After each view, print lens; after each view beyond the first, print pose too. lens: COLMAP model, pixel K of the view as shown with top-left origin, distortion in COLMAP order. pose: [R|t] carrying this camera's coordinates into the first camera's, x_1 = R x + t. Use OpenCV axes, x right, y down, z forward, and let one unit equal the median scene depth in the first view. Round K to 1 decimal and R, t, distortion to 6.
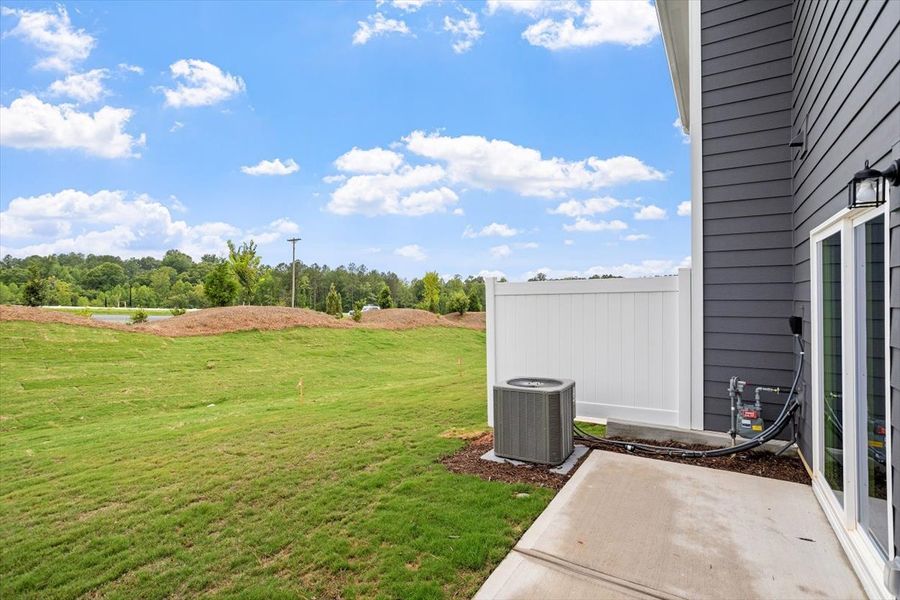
lens RADIAL K [[440.6, 0, 449.3], [0, 440.6, 289.5], [0, 0, 1]] dist [-0.047711, 0.026211]
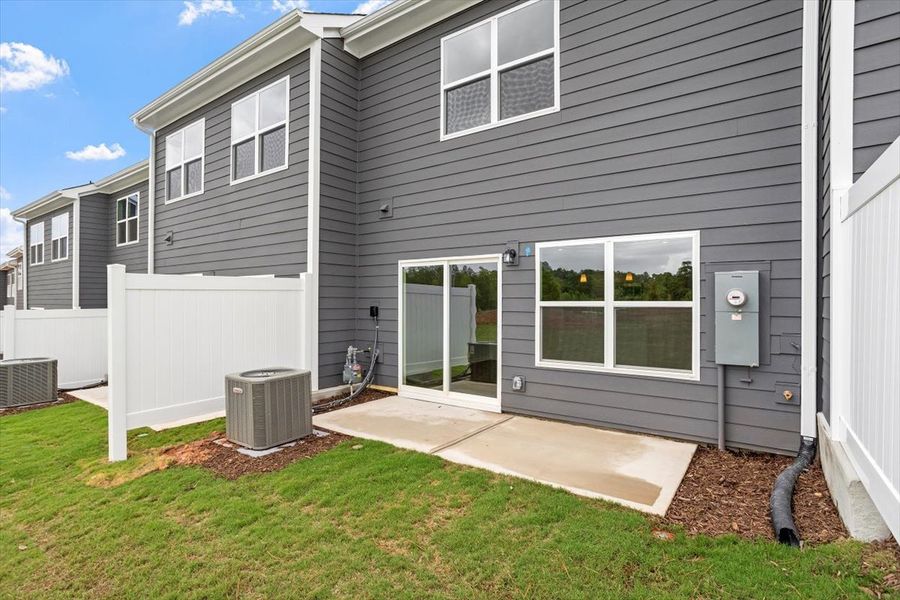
lens RADIAL K [[444.8, 0, 456.2], [0, 444.8, 287.7], [0, 0, 1]] dist [-0.012816, 0.000898]
pose [[0.060088, 0.031416, 0.997699, -0.974563], [-0.015956, 0.999407, -0.030509, 0.035321], [-0.998066, -0.014086, 0.060553, 0.551193]]
